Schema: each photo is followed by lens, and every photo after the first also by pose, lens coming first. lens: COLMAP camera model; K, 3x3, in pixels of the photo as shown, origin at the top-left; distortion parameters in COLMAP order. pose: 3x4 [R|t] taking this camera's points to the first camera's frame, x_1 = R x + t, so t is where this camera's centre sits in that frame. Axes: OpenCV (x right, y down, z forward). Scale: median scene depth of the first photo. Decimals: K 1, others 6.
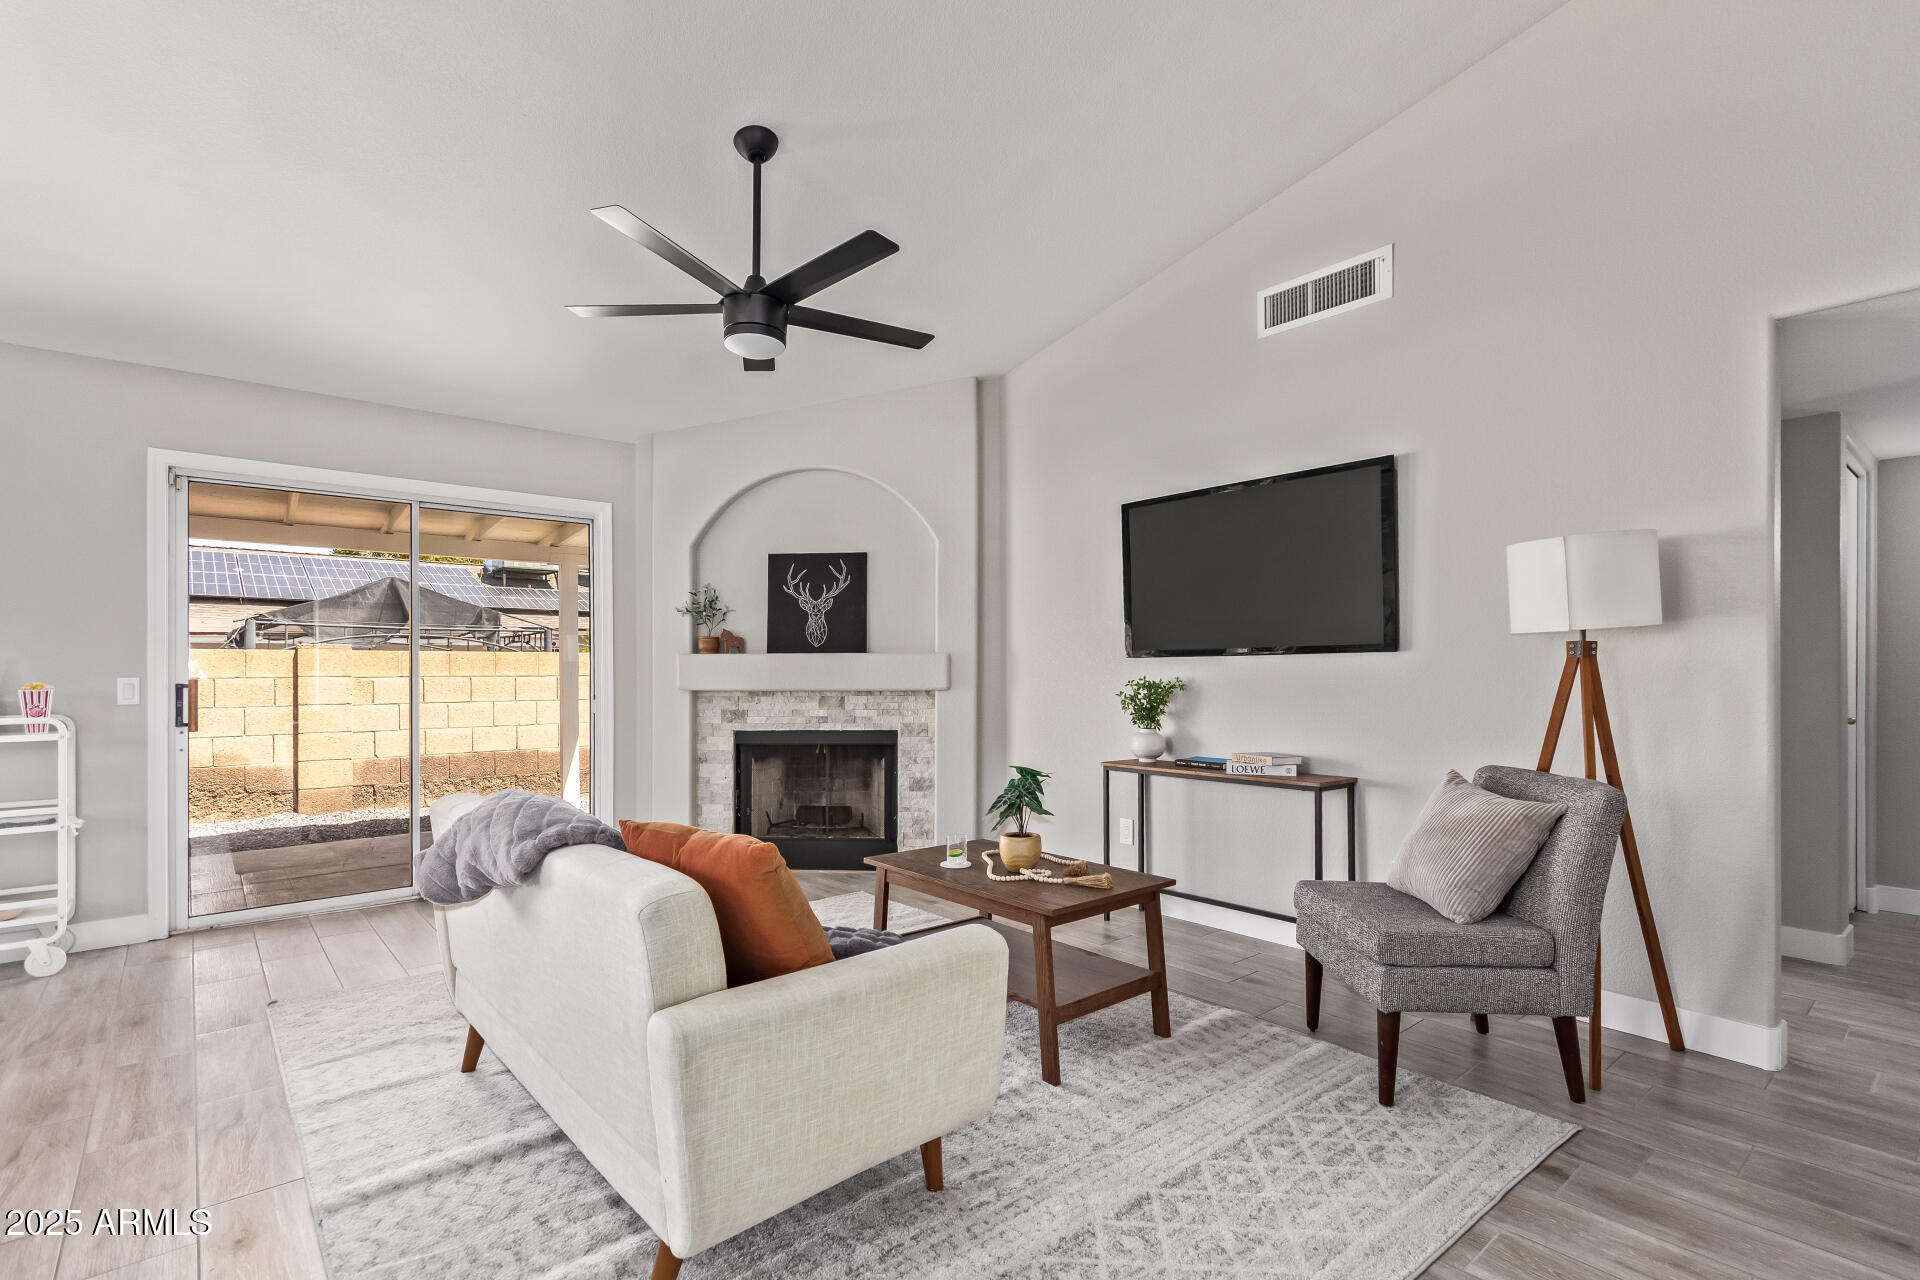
lens RADIAL K [[906.4, 0, 962.2], [0, 906.4, 666.7], [0, 0, 1]] dist [-0.000557, 0.000010]
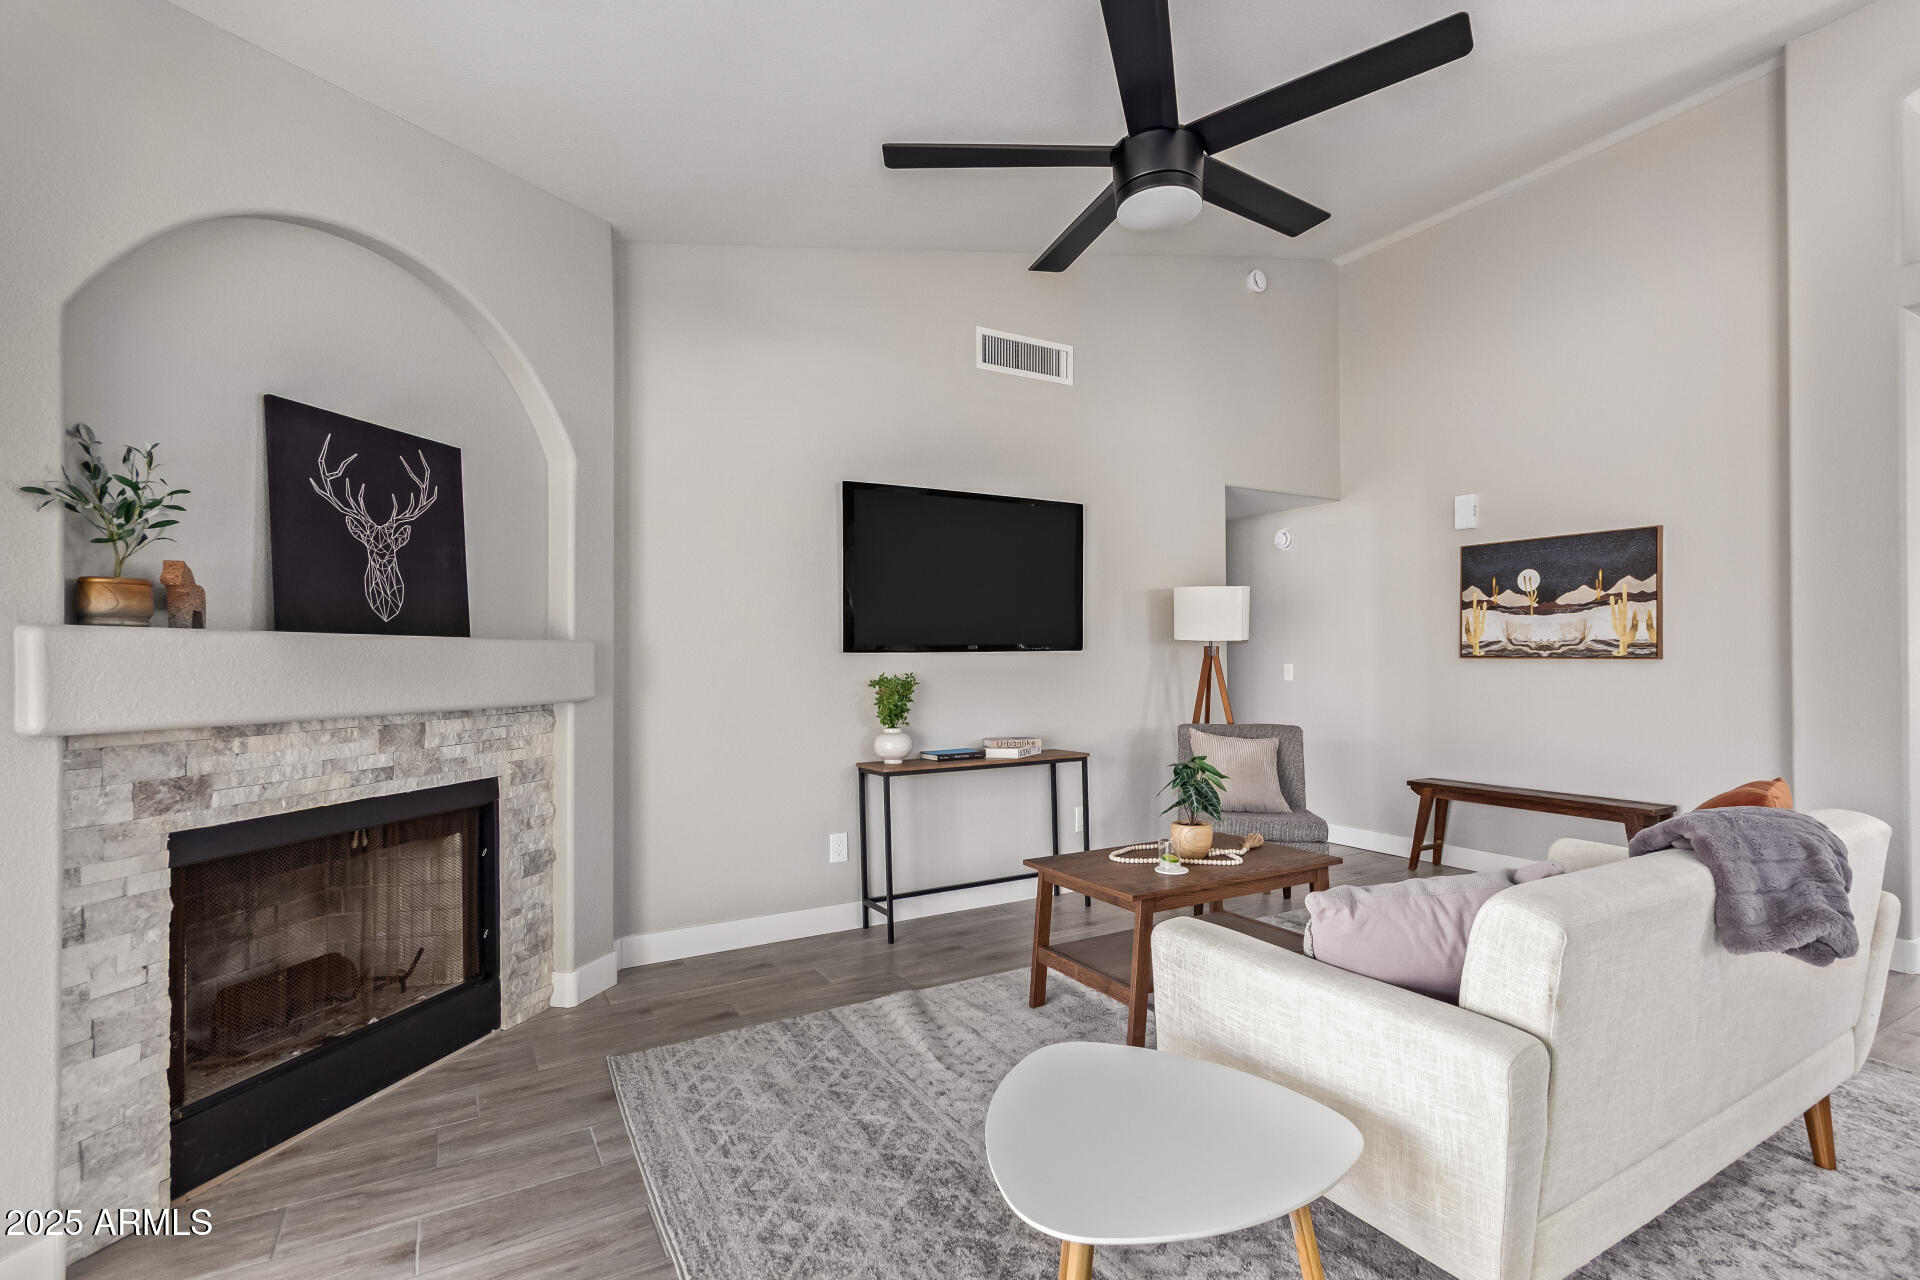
lens RADIAL K [[895.3, 0, 964.5], [0, 895.3, 660.0], [0, 0, 1]] dist [0.015142, 0.000128]
pose [[0.177353, 0.004303, 0.984138, -0.570786], [0.005823, 0.999968, -0.005421, 0.002377], [-0.984130, 0.006692, 0.177322, 0.615240]]
